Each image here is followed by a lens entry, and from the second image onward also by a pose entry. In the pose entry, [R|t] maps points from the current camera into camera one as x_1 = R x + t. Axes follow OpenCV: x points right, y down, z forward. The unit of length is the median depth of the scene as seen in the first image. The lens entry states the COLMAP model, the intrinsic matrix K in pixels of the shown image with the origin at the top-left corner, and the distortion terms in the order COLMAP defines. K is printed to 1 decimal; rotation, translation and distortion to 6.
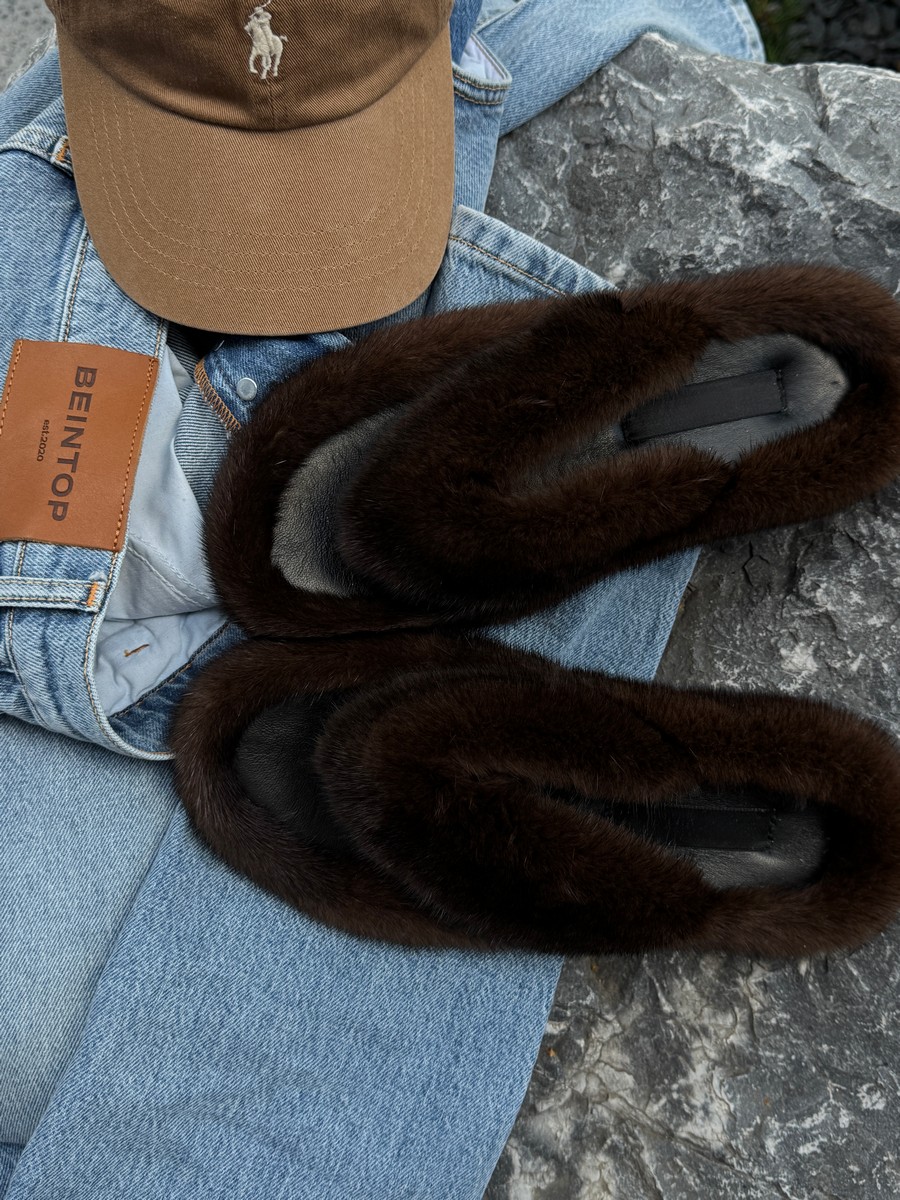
lens RADIAL K [[1309.6, 0, 449.9], [0, 1309.6, 599.6], [0, 0, 1]] dist [-0.054179, 0.000000]
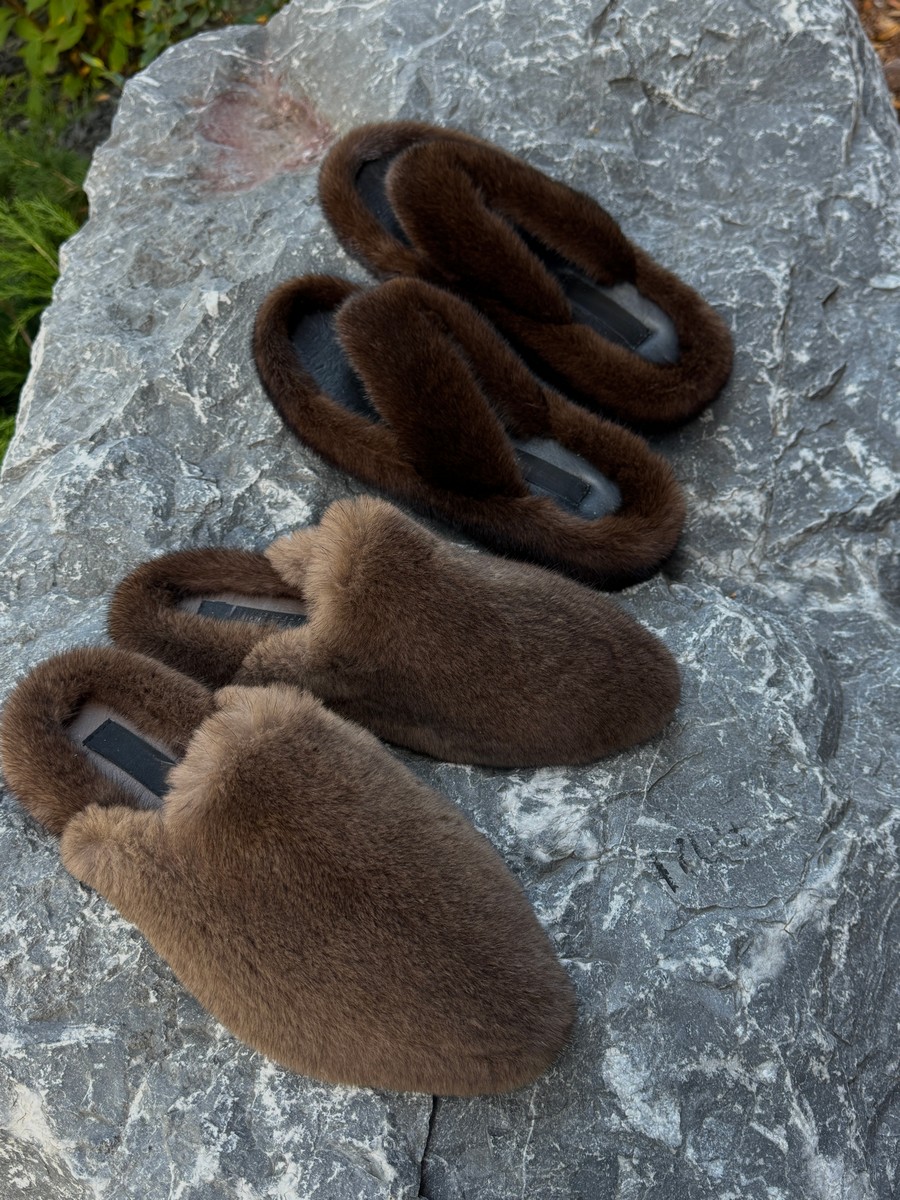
lens RADIAL K [[1215.5, 0, 450.0], [0, 1215.5, 600.4], [0, 0, 1]] dist [-0.006666, 0.000000]
pose [[-0.117636, -0.739034, 0.663318, -0.770080], [0.985693, -0.005706, 0.168451, -0.172535], [-0.120707, 0.673644, 0.729132, 0.096638]]
